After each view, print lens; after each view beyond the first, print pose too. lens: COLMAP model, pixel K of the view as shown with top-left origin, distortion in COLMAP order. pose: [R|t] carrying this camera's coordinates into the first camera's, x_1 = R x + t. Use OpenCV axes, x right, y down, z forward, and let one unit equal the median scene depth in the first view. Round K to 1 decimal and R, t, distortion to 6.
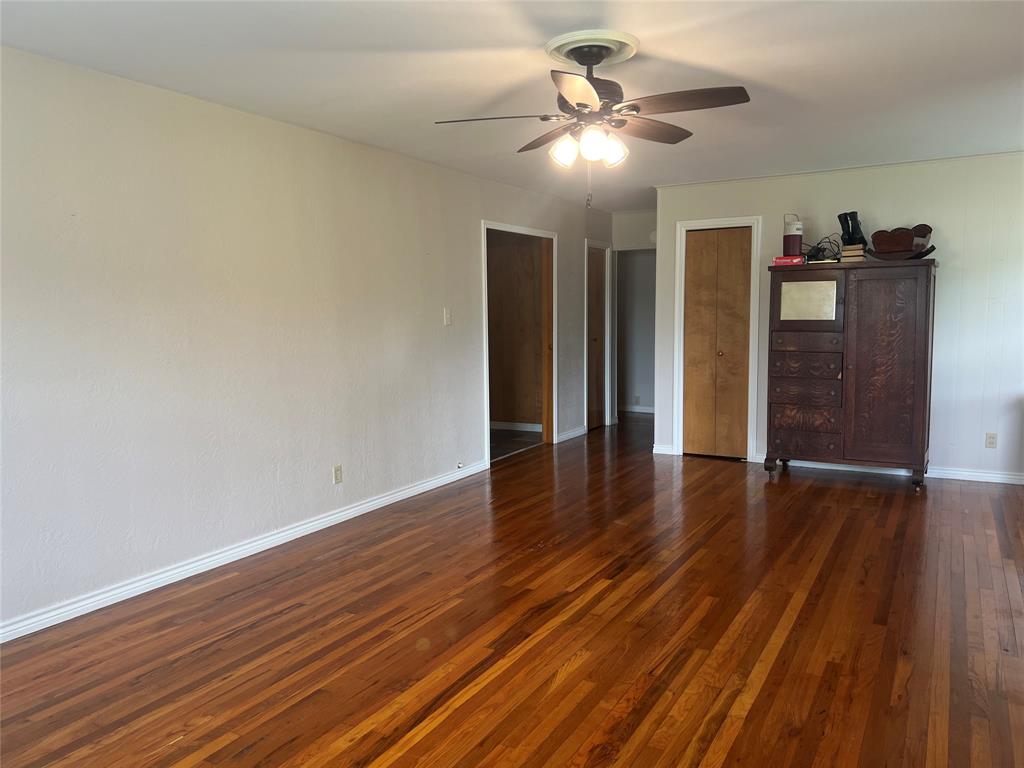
lens RADIAL K [[770.0, 0, 512.0], [0, 770.0, 384.0], [0, 0, 1]] dist [0.089212, -0.136427]
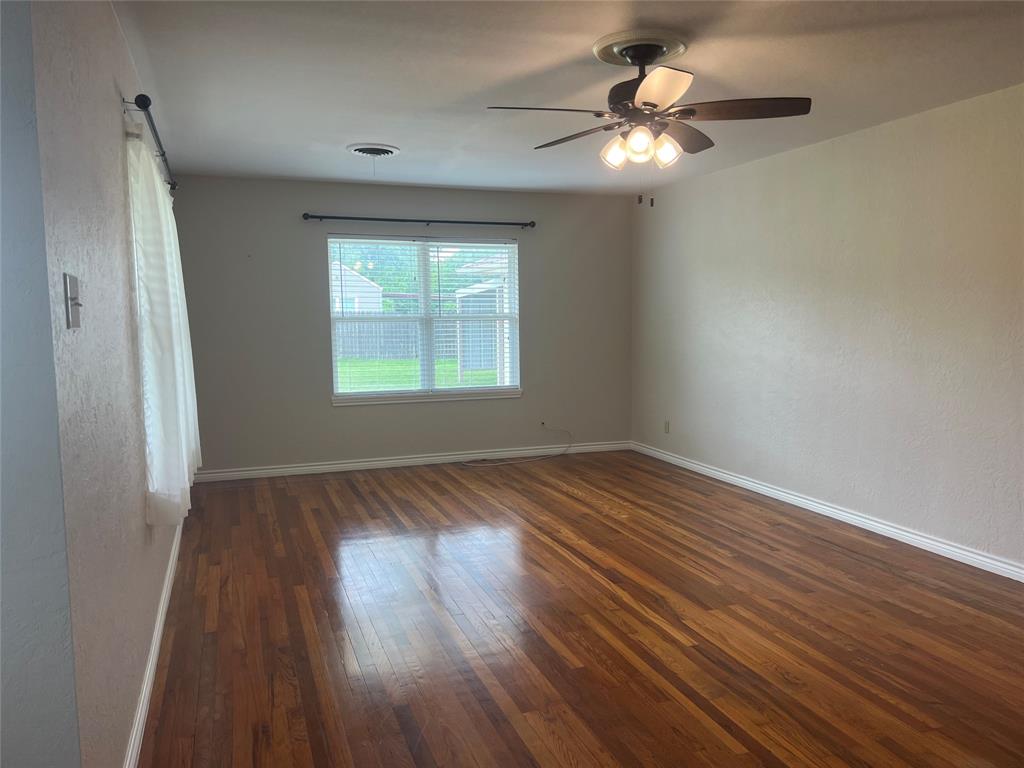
lens RADIAL K [[770.0, 0, 512.0], [0, 770.0, 384.0], [0, 0, 1]] dist [0.089212, -0.136427]
pose [[-0.650402, 0.088833, -0.754378, 0.929201], [-0.055602, 0.984906, 0.163917, -0.156742], [0.757552, 0.148557, -0.635646, 1.475721]]
